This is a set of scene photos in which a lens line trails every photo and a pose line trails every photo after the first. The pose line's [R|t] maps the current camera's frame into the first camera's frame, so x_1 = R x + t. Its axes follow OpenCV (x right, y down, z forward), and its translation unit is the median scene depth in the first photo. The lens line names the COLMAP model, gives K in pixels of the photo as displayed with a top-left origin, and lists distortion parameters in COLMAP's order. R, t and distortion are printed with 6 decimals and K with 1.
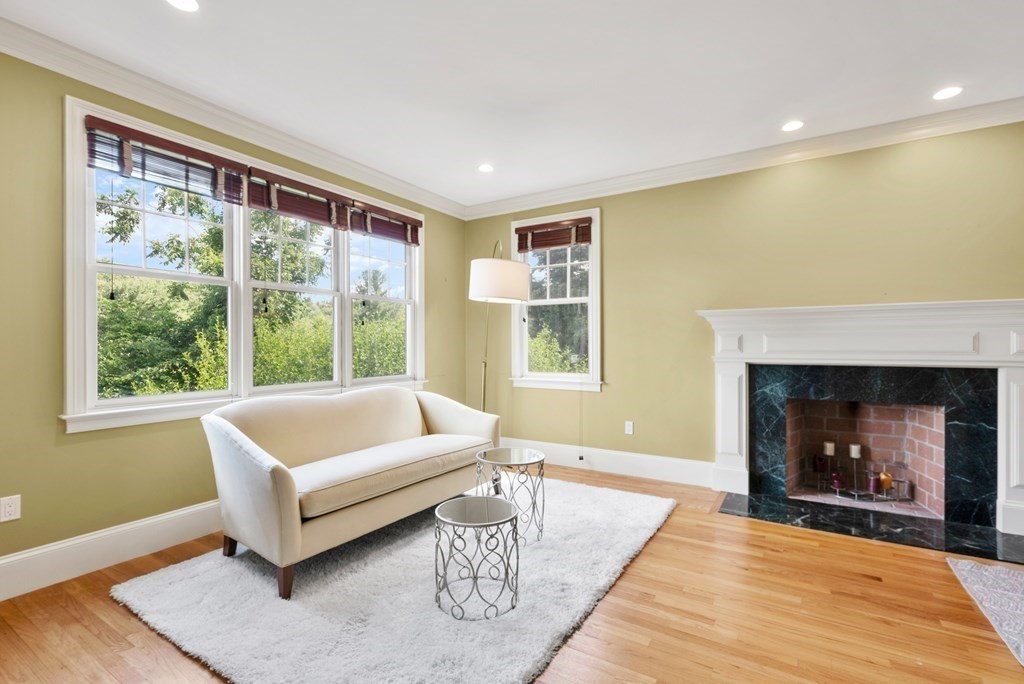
lens RADIAL K [[472.8, 0, 512.1], [0, 472.8, 338.0], [0, 0, 1]] dist [-0.001032, 0.000313]
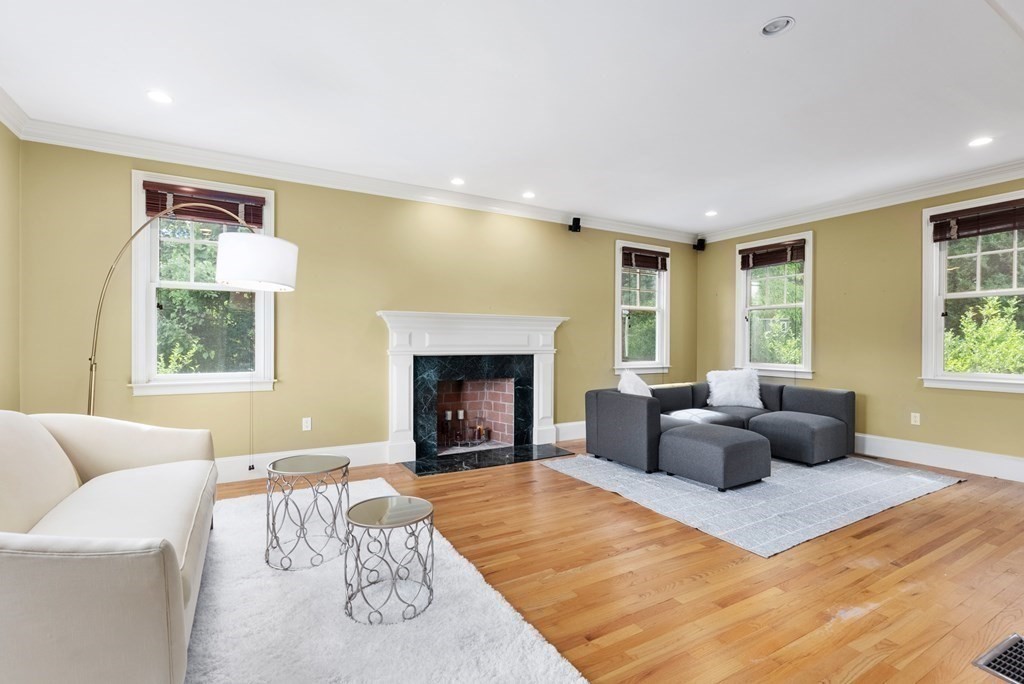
lens RADIAL K [[466.1, 0, 512.7], [0, 466.1, 330.7], [0, 0, 1]] dist [-0.002351, 0.000059]
pose [[0.471231, 0.024963, 0.881656, -0.477536], [-0.018230, 0.999662, -0.018560, 0.007040], [-0.881821, -0.007327, 0.471527, 0.197669]]
